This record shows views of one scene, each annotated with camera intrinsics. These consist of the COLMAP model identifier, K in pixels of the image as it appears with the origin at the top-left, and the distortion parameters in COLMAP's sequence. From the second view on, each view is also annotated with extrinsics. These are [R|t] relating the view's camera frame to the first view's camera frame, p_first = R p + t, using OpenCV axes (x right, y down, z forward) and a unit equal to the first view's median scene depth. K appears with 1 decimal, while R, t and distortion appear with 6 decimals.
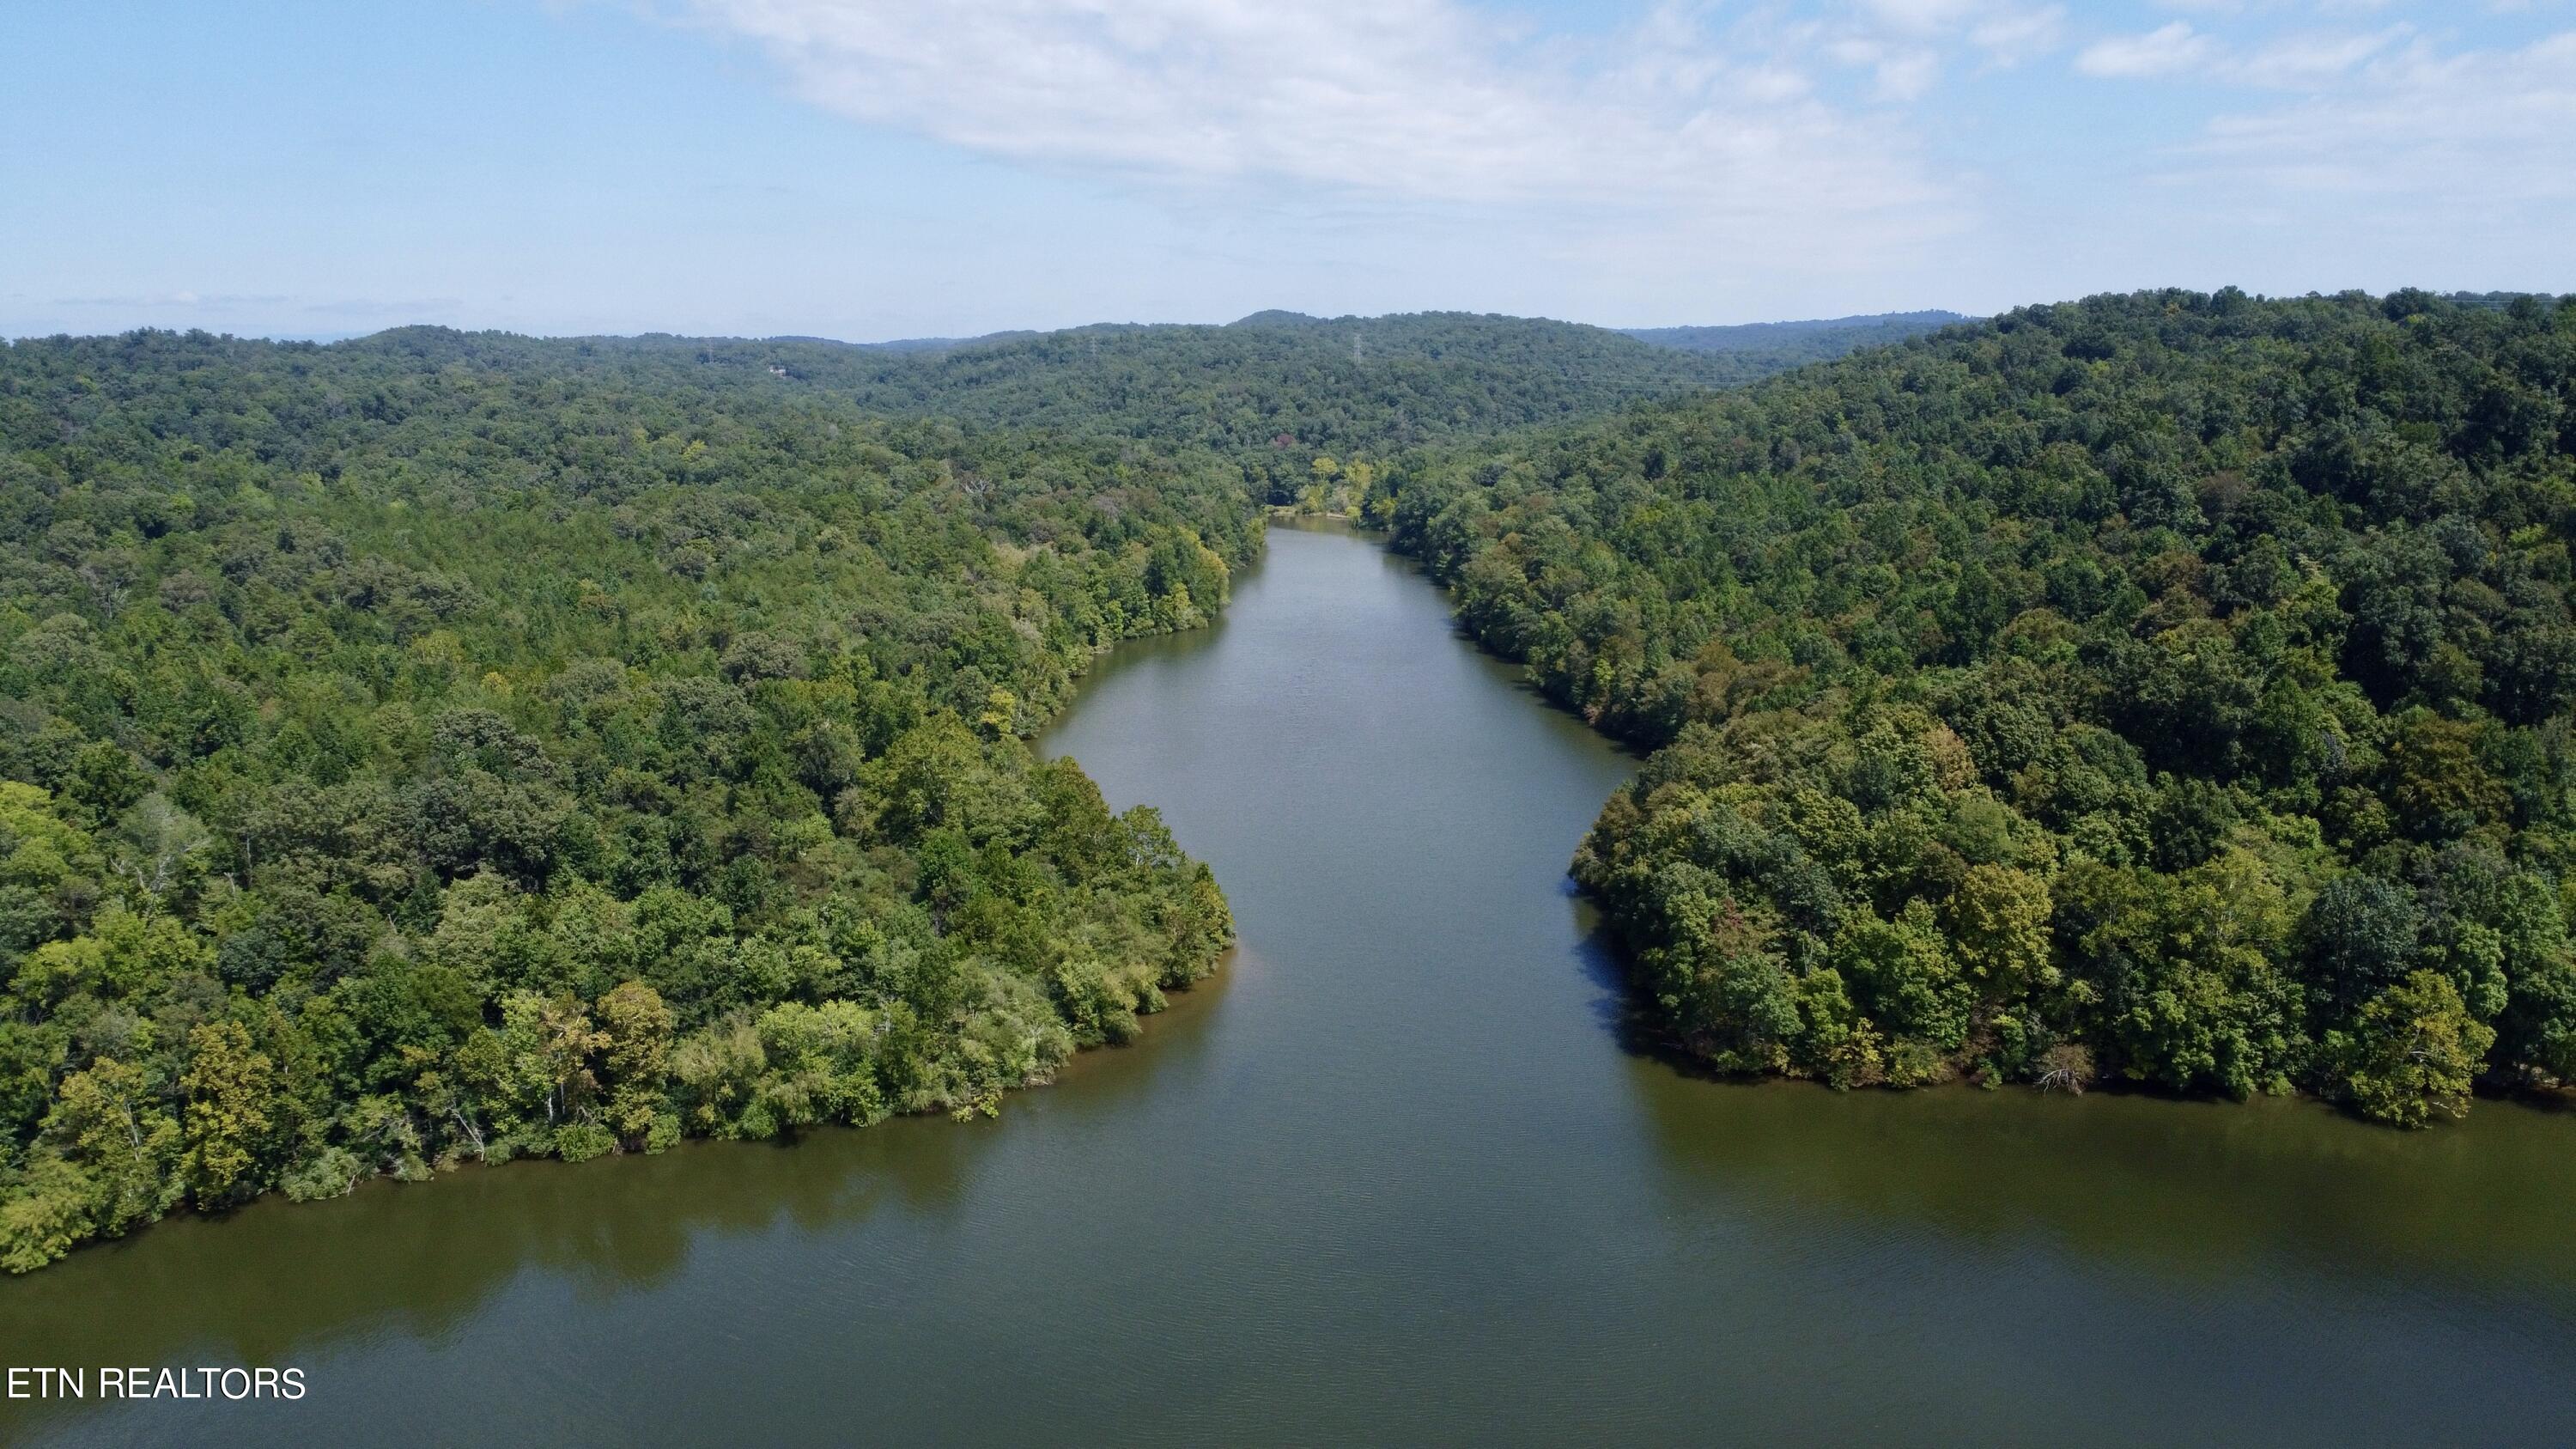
lens RADIAL K [[1910.6, 0, 1291.9], [0, 1910.6, 733.4], [0, 0, 1]] dist [-0.020244, 0.013320]
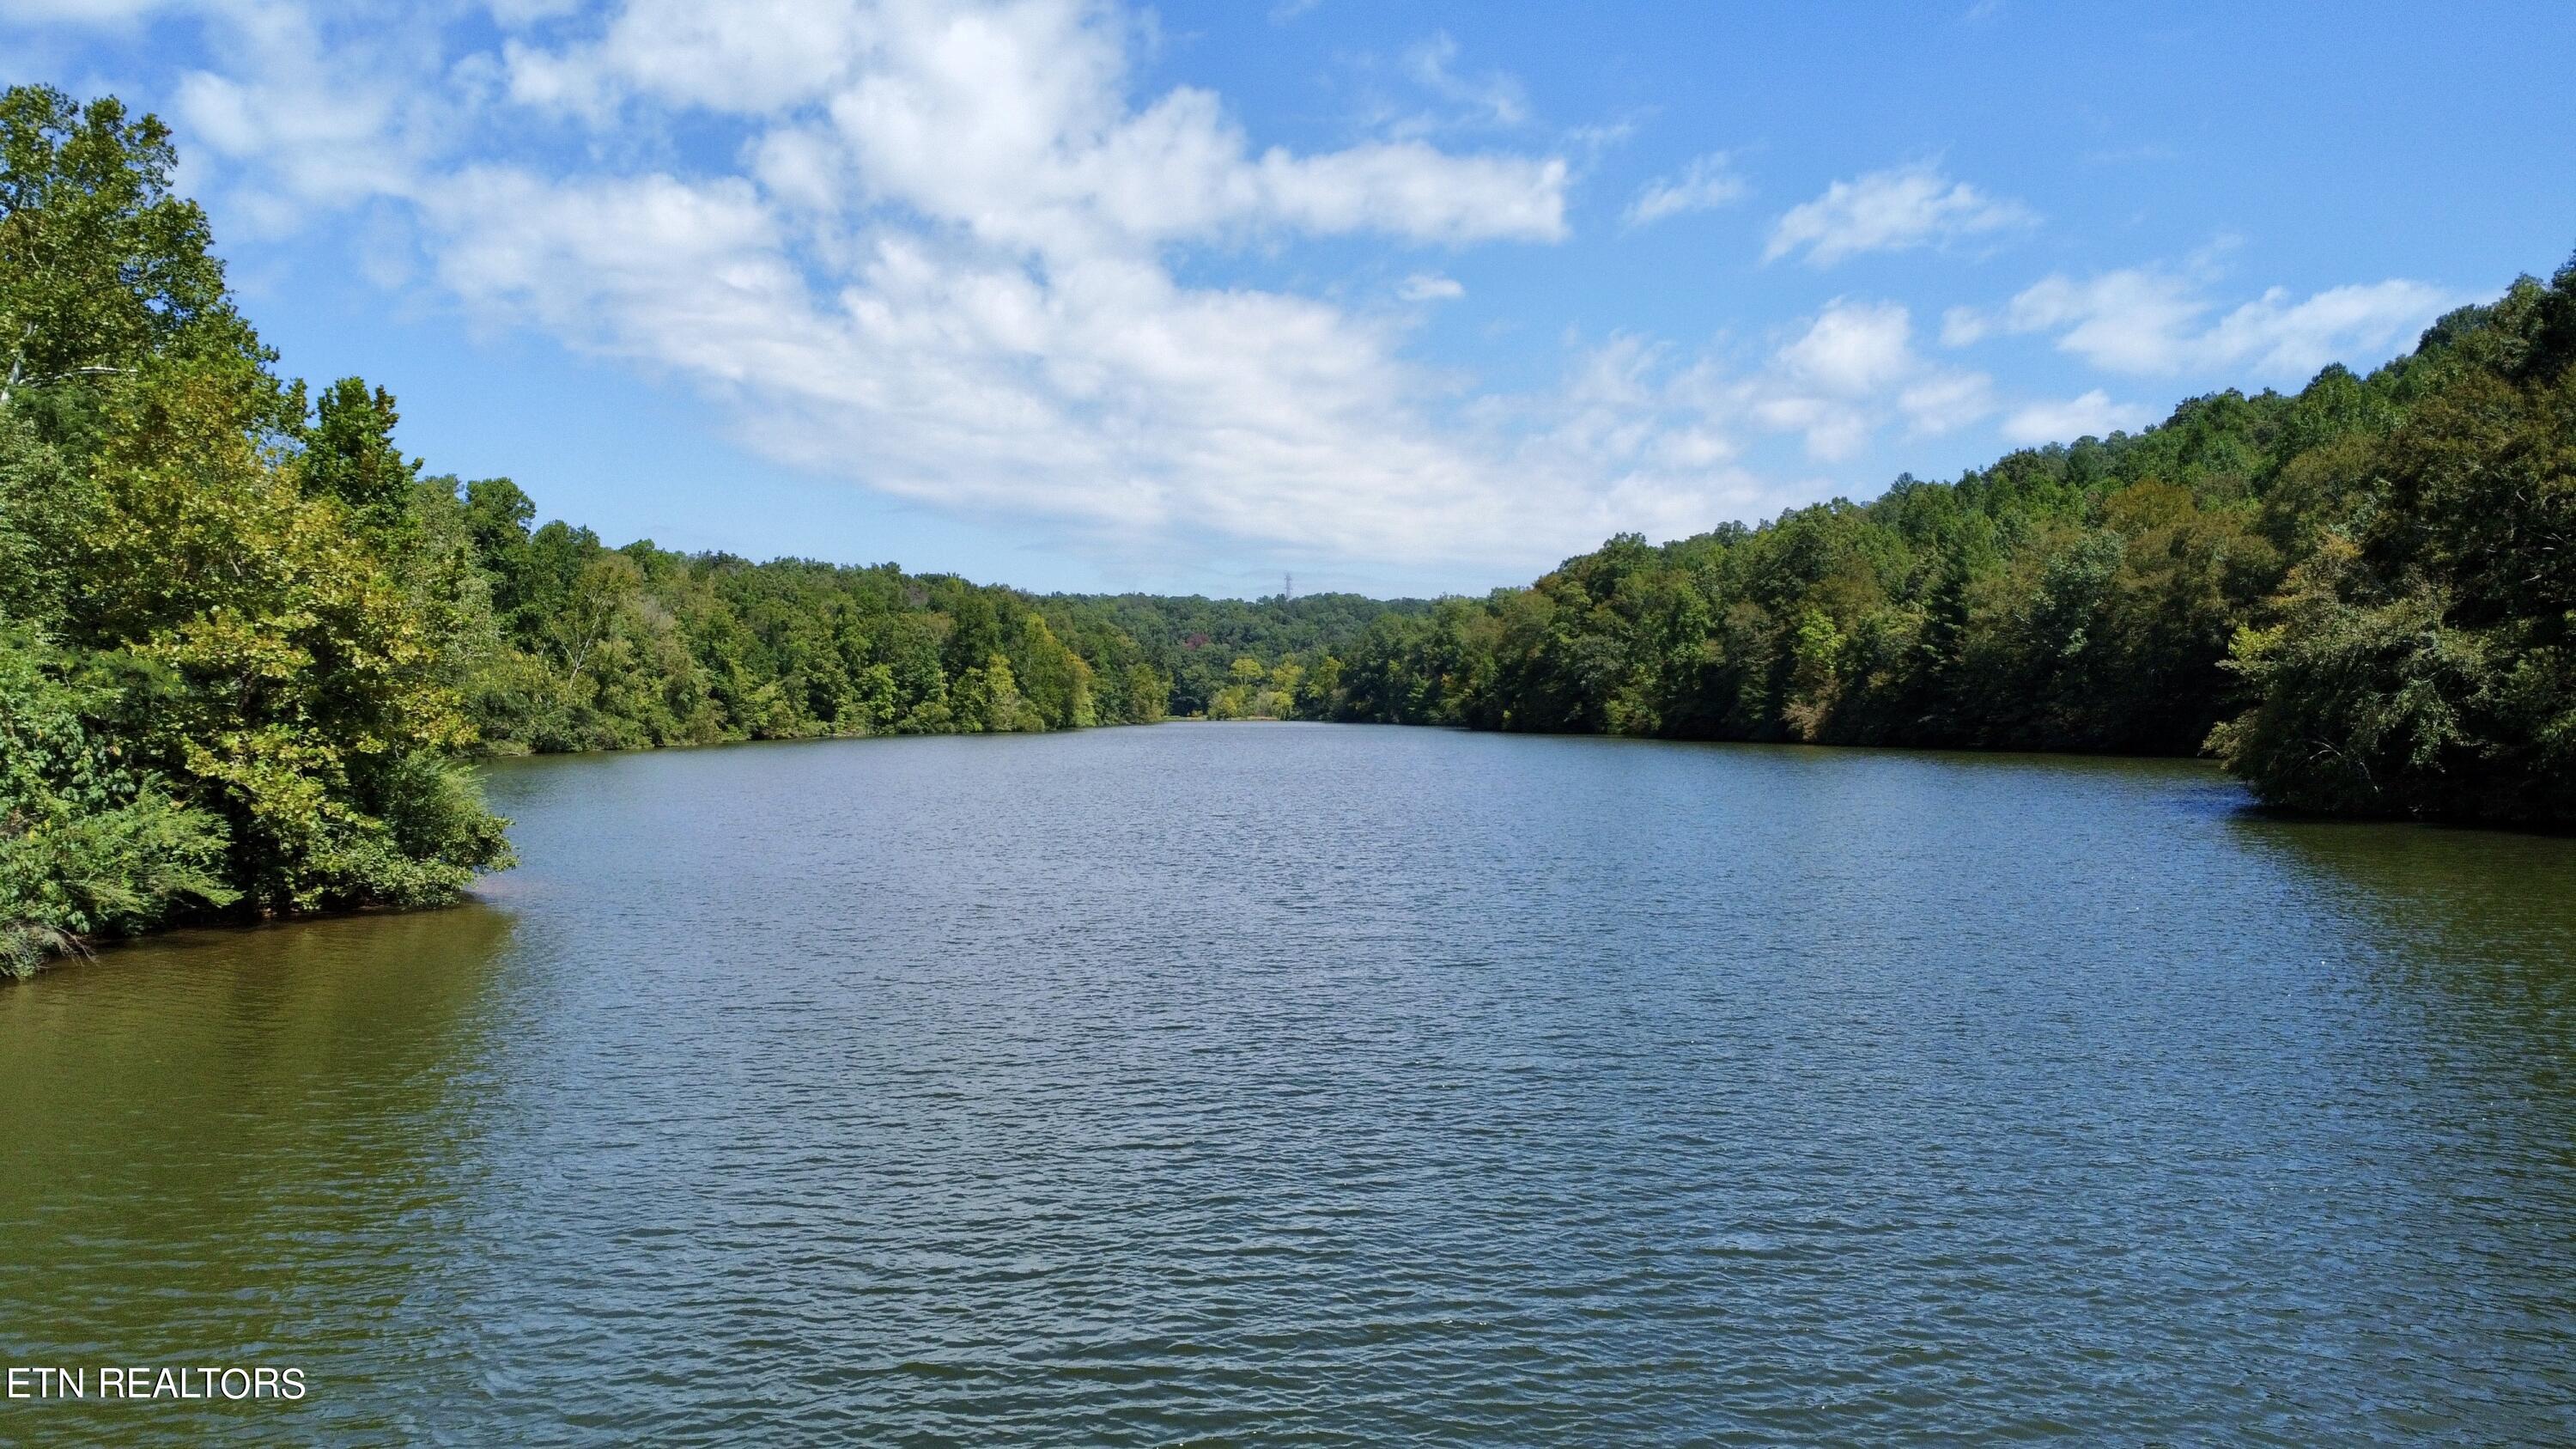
lens RADIAL K [[1910.6, 0, 1290.9], [0, 1910.6, 709.6], [0, 0, 1]] dist [-0.020244, 0.013320]
pose [[0.998928, 0.029116, 0.035981, 0.019398], [-0.021141, 0.978553, -0.204909, 0.092772], [-0.041175, 0.203929, 0.978119, 0.613074]]
